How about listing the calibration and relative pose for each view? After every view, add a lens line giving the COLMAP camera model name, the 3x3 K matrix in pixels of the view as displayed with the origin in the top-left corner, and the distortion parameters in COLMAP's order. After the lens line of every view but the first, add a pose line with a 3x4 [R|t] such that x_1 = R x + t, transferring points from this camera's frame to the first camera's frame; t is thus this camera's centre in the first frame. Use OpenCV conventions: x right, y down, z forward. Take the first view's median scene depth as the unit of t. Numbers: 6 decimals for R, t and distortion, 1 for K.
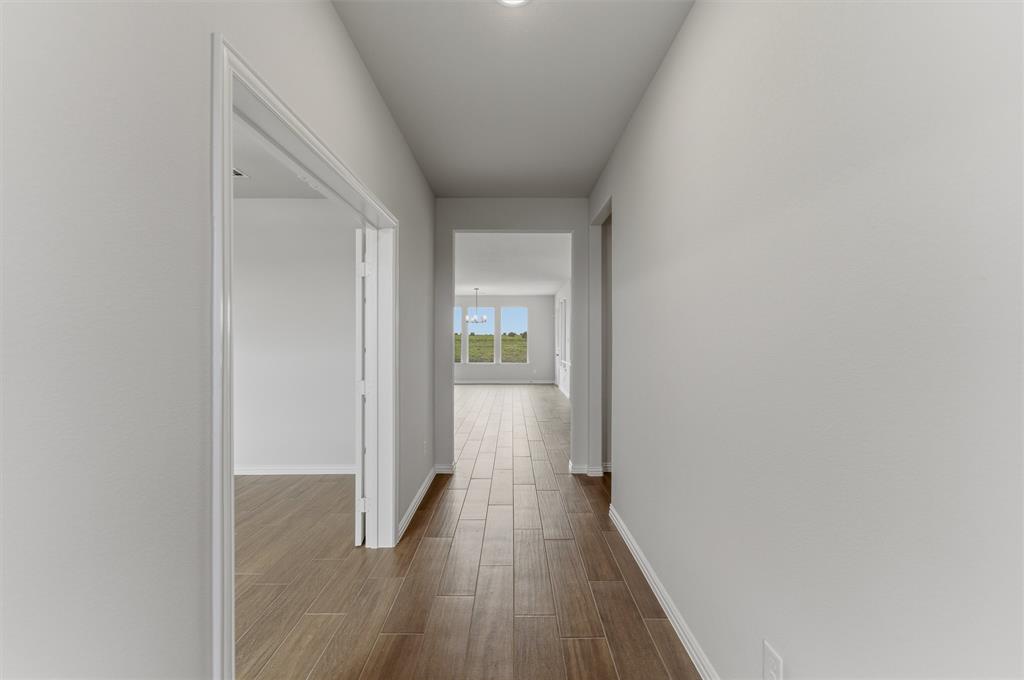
lens RADIAL K [[453.7, 0, 512.0], [0, 453.7, 340.0], [0, 0, 1]] dist [0.000054, 0.000011]
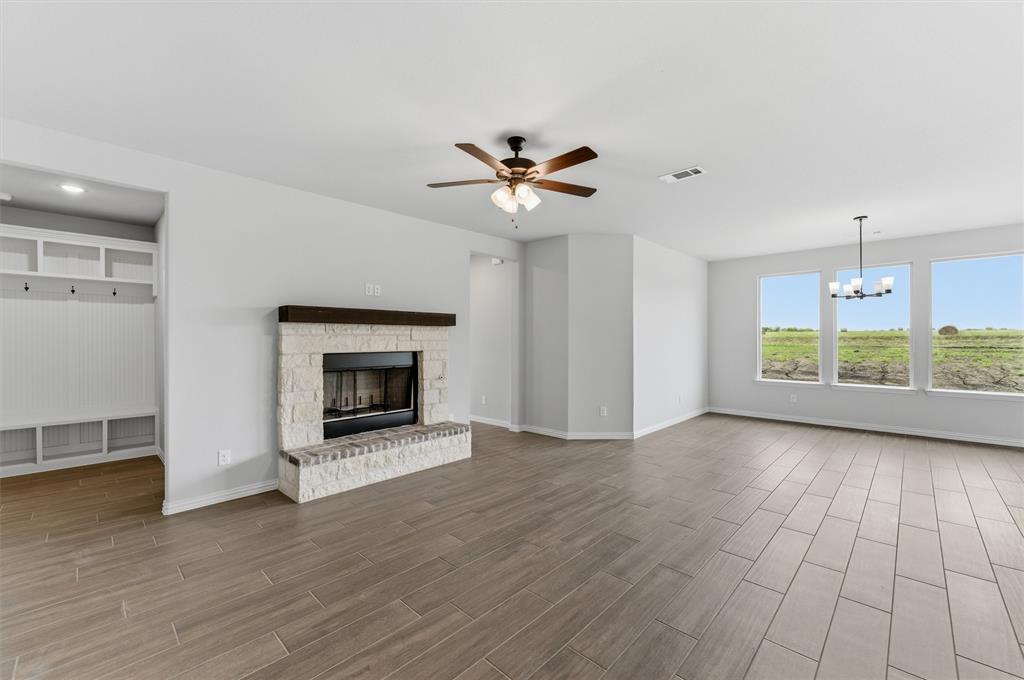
lens RADIAL K [[417.8, 0, 511.7], [0, 417.8, 339.0], [0, 0, 1]] dist [0.001441, 0.000169]
pose [[0.725916, 0.010959, -0.687696, -0.038420], [-0.007220, 0.999939, 0.008314, 0.001681], [0.687746, -0.001070, 0.725951, 0.408660]]
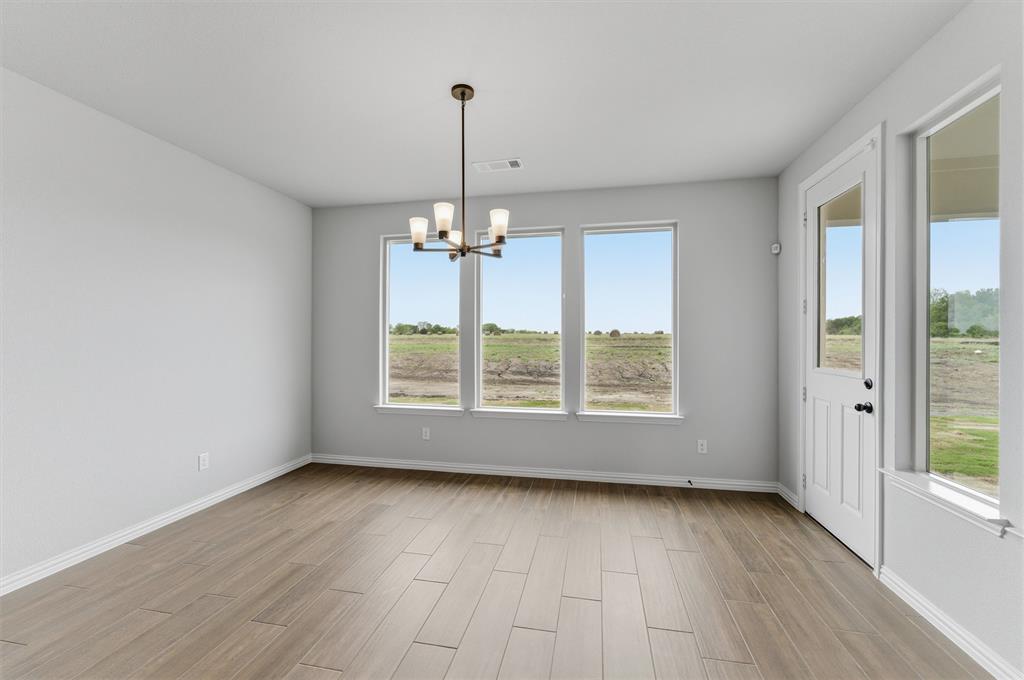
lens RADIAL K [[418.4, 0, 514.5], [0, 418.4, 344.3], [0, 0, 1]] dist [0.001179, 0.000144]
pose [[0.982111, 0.015539, -0.187663, -0.015320], [-0.013203, 0.999819, 0.013689, 0.002190], [0.187842, -0.010966, 0.982138, 0.692707]]
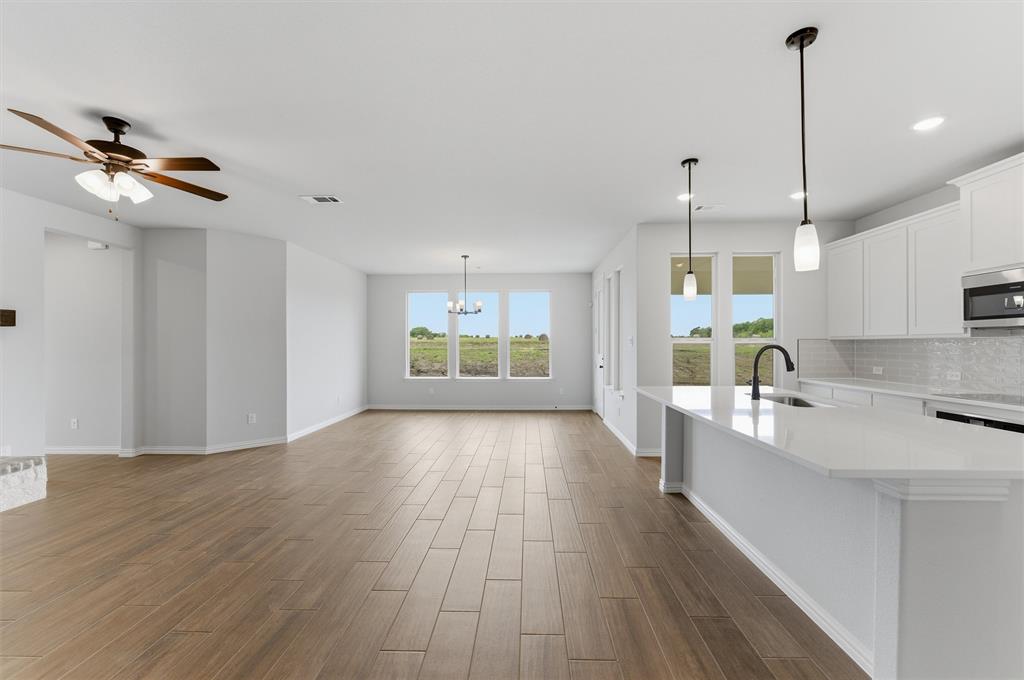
lens RADIAL K [[418.4, 0, 514.5], [0, 418.4, 344.3], [0, 0, 1]] dist [0.001179, 0.000144]
pose [[0.999626, 0.009948, -0.025454, 0.001052], [-0.009874, 0.999947, 0.003032, 0.001108], [0.025483, -0.002780, 0.999671, 0.379955]]
